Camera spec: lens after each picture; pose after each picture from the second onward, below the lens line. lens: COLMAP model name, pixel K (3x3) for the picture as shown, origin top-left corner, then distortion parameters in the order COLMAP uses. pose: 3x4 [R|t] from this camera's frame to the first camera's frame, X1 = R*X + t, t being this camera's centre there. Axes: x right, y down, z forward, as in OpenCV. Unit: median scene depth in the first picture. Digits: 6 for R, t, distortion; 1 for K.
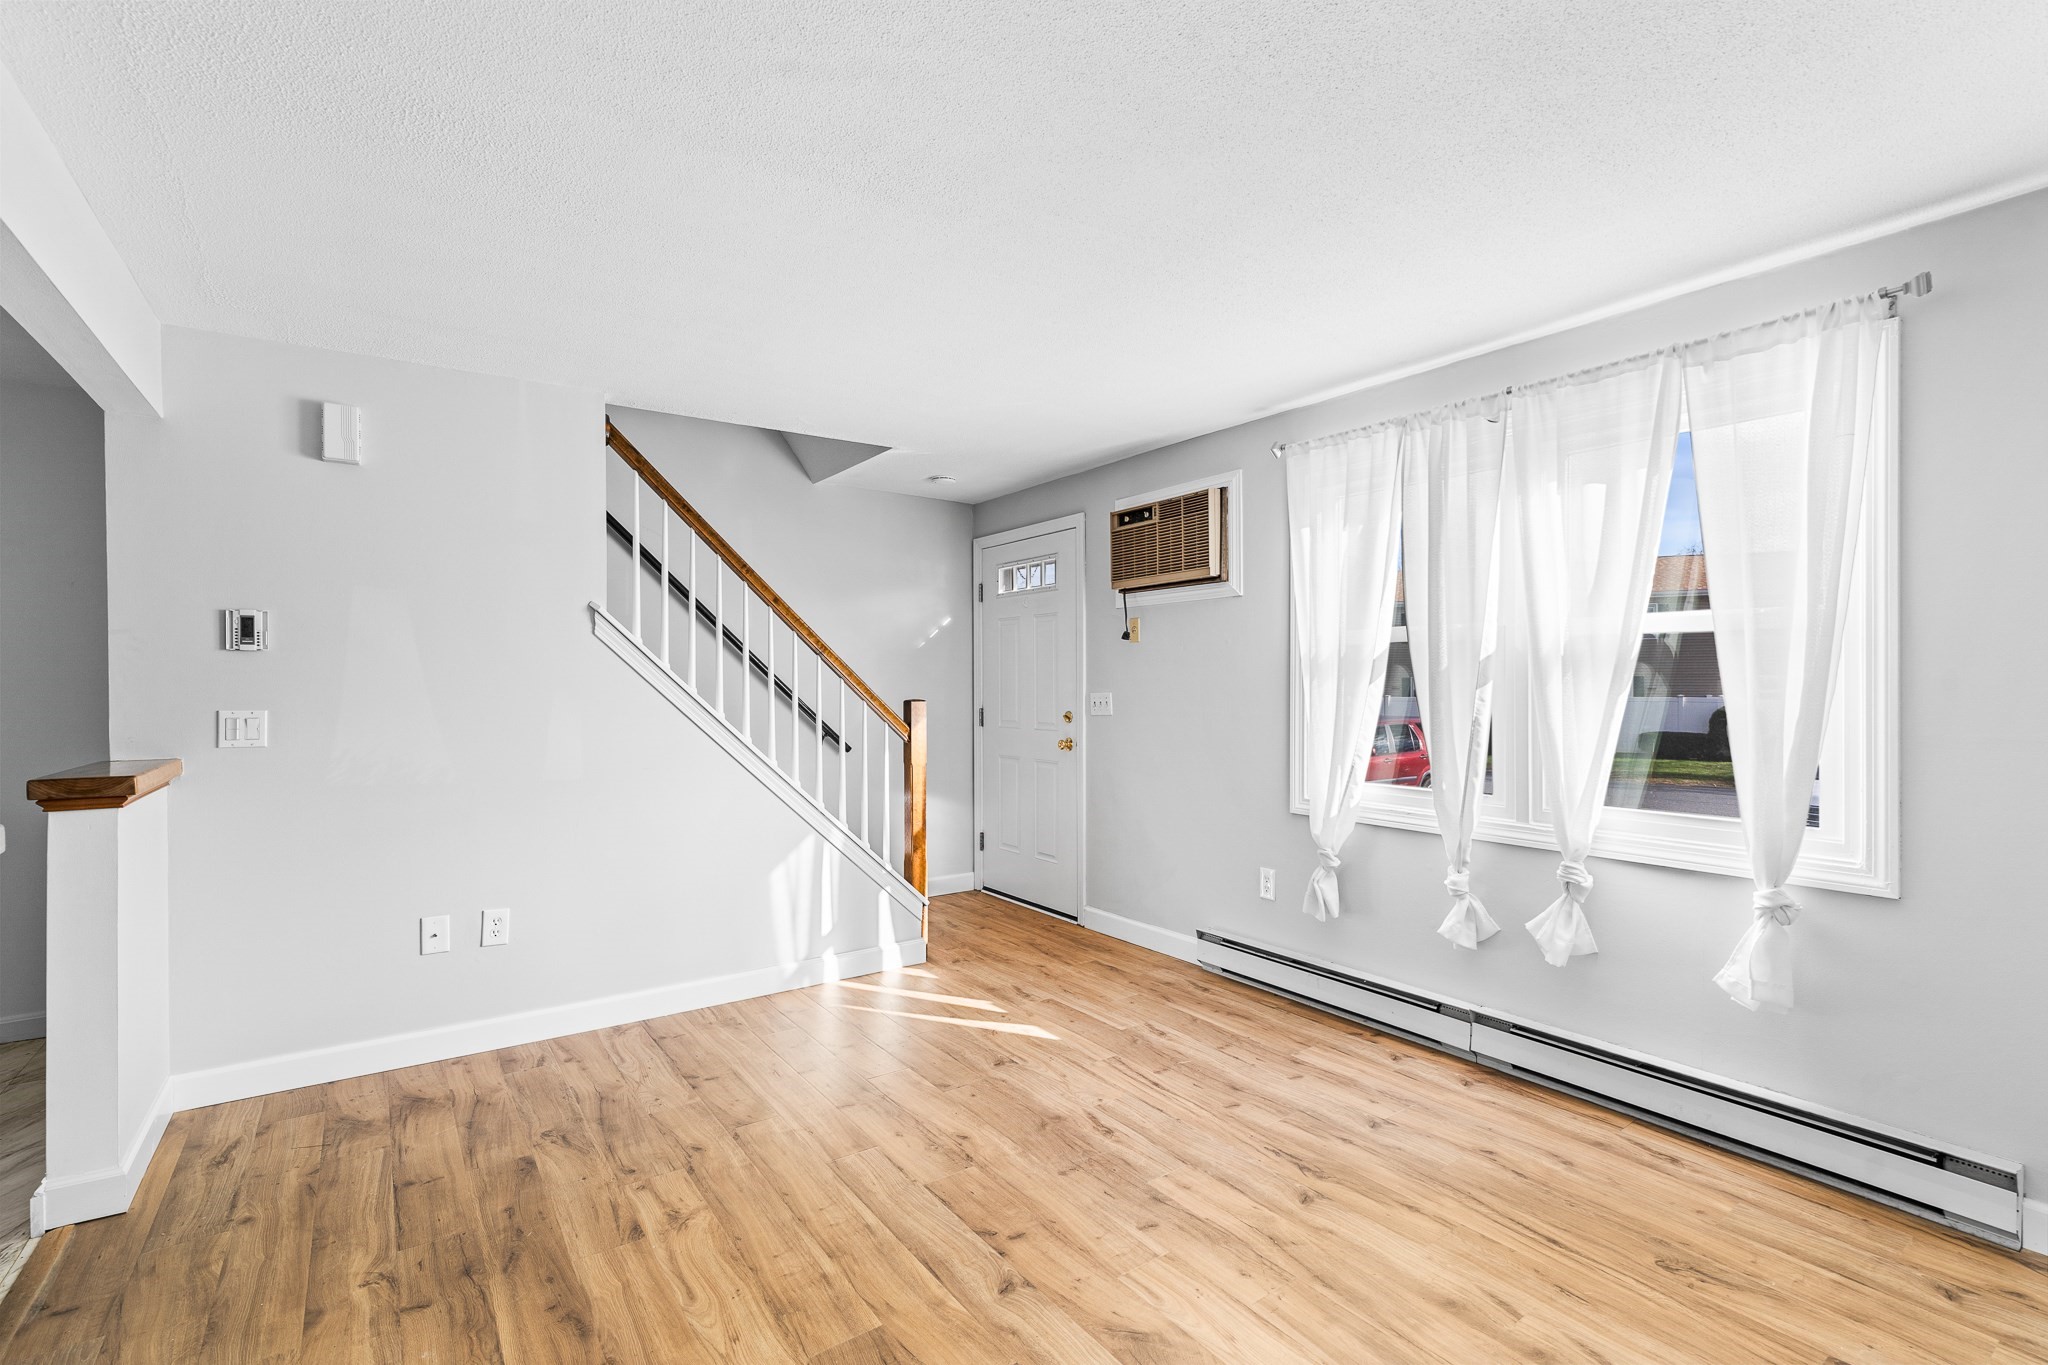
lens RADIAL K [[932.7, 0, 1015.3], [0, 932.7, 682.7], [0, 0, 1]] dist [-0.009425, 0.004601]
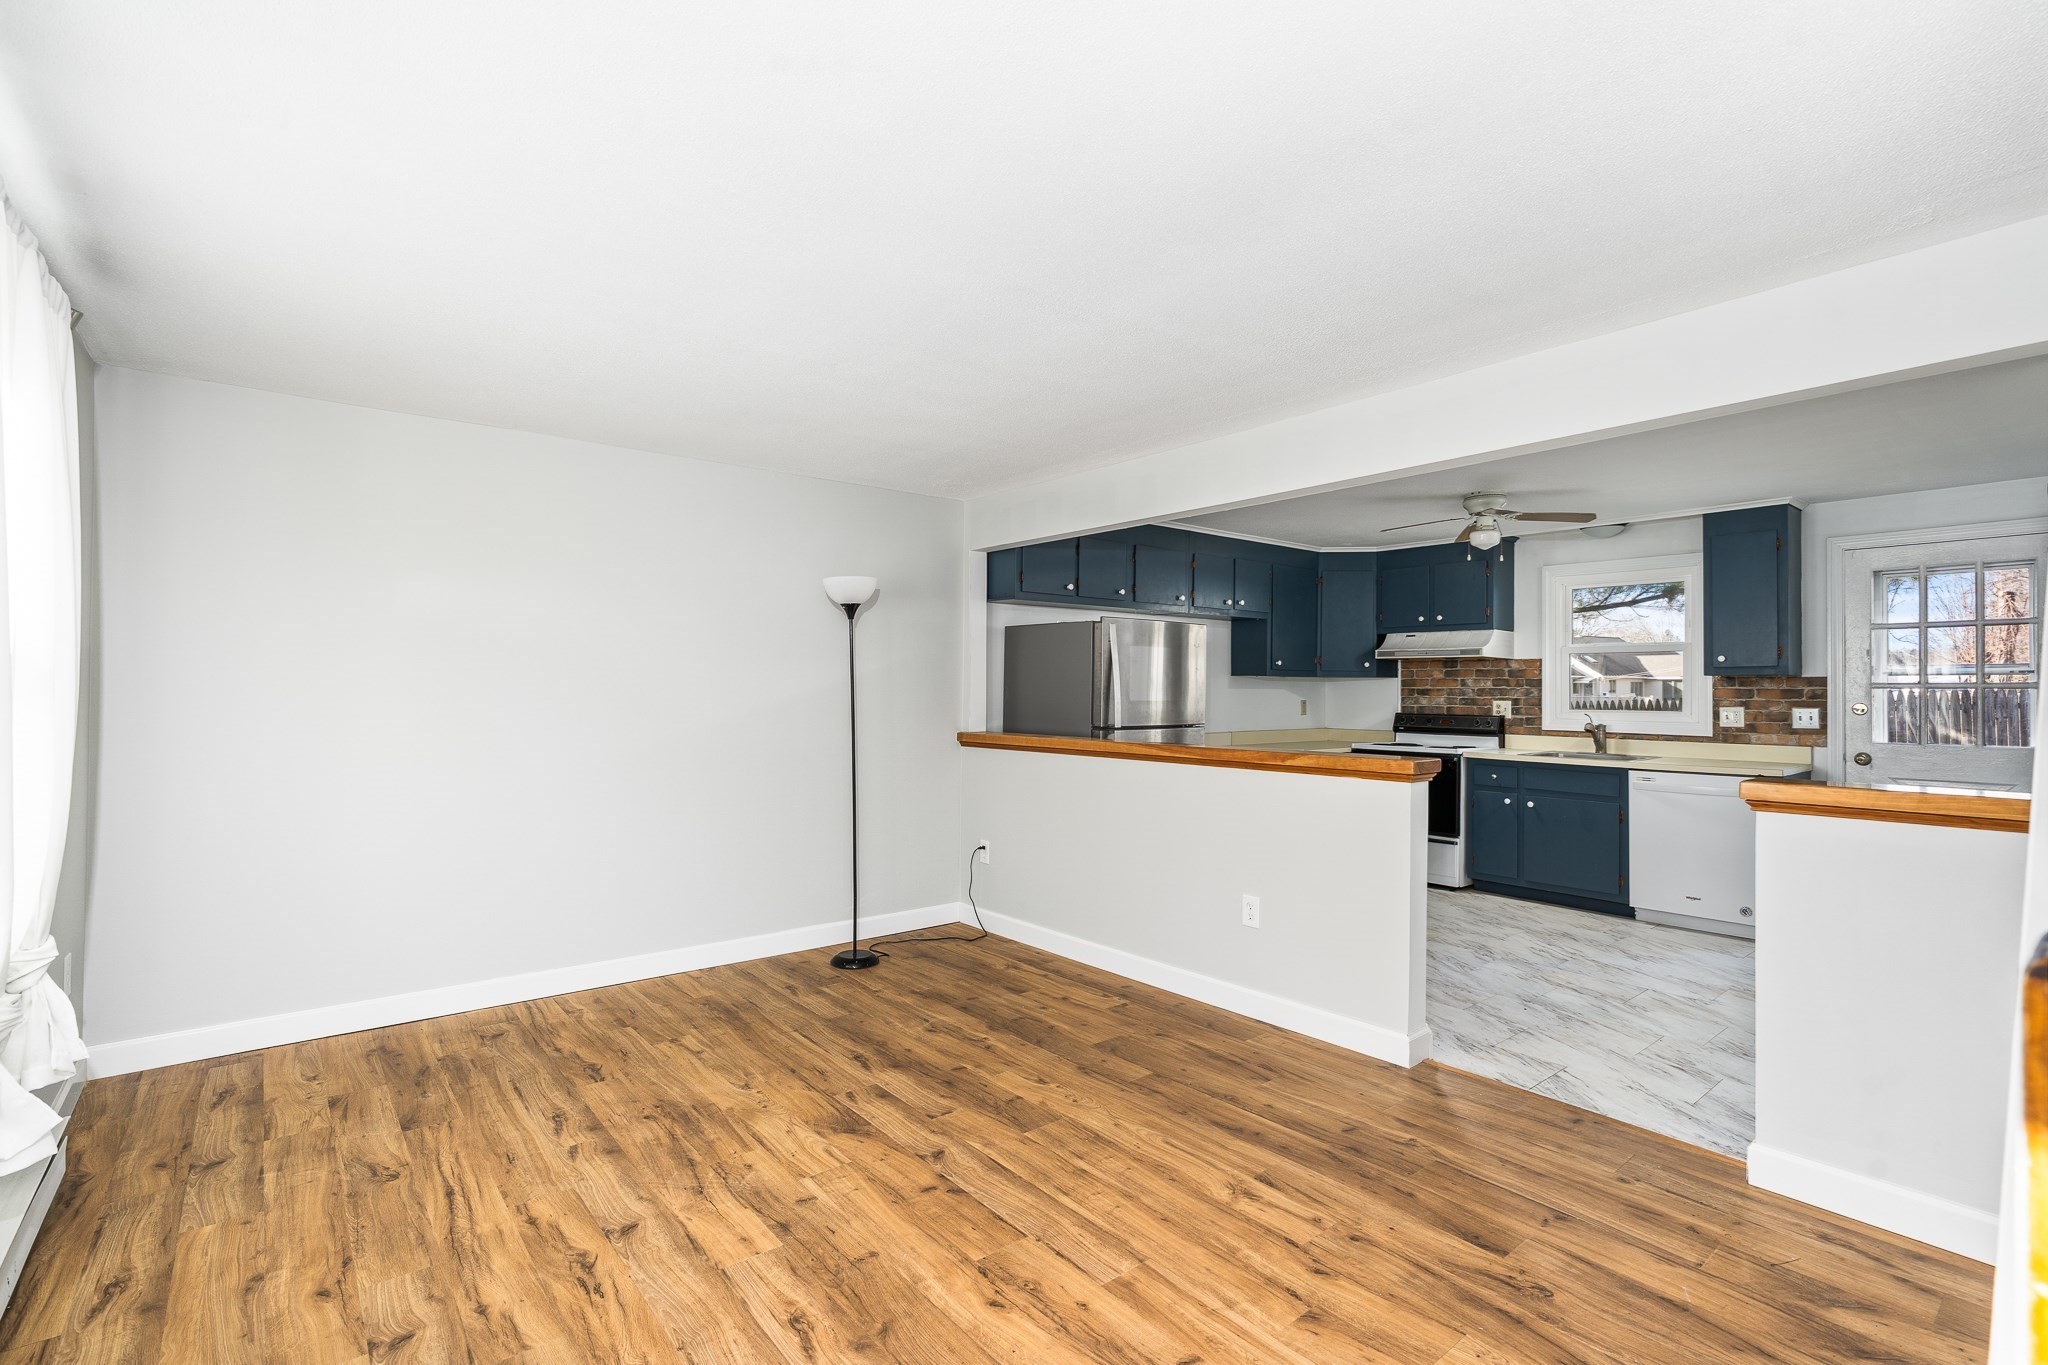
lens RADIAL K [[932.7, 0, 1005.8], [0, 932.7, 681.6], [0, 0, 1]] dist [-0.009425, 0.004601]
pose [[-0.998244, -0.000786, -0.059230, -0.018583], [-0.000437, 0.999983, -0.005894, -0.008209], [0.059233, -0.005858, -0.998227, 1.636533]]
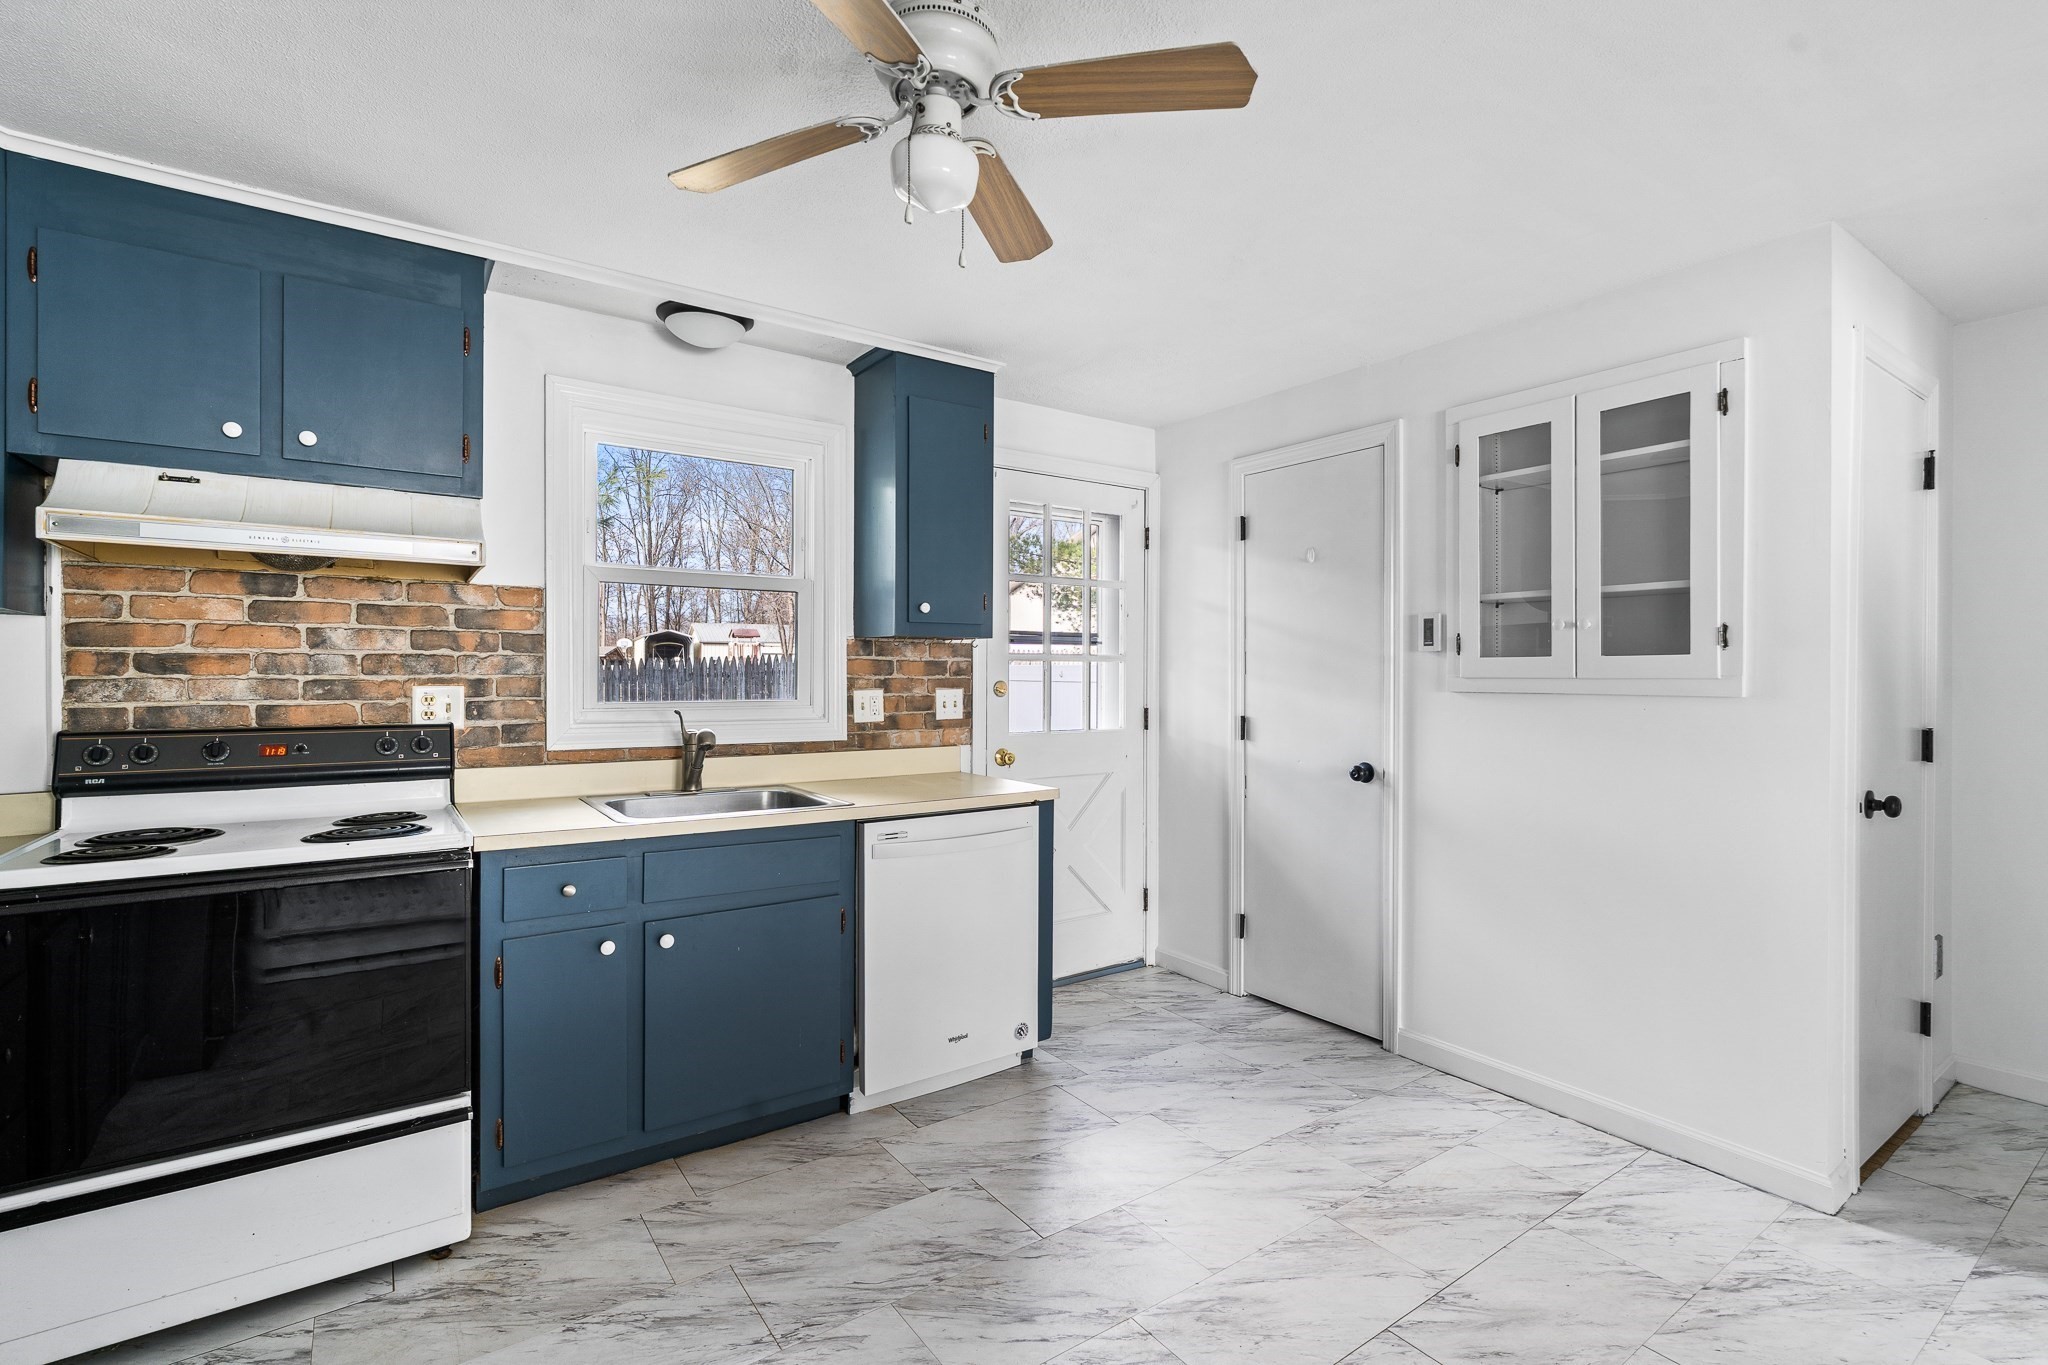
lens RADIAL K [[932.7, 0, 1020.3], [0, 932.7, 676.1], [0, 0, 1]] dist [-0.009425, 0.004601]
pose [[-0.001715, 0.007735, -0.999969, -0.467813], [-0.005271, 0.999956, 0.007744, 0.005605], [0.999985, 0.005284, -0.001674, -0.022183]]
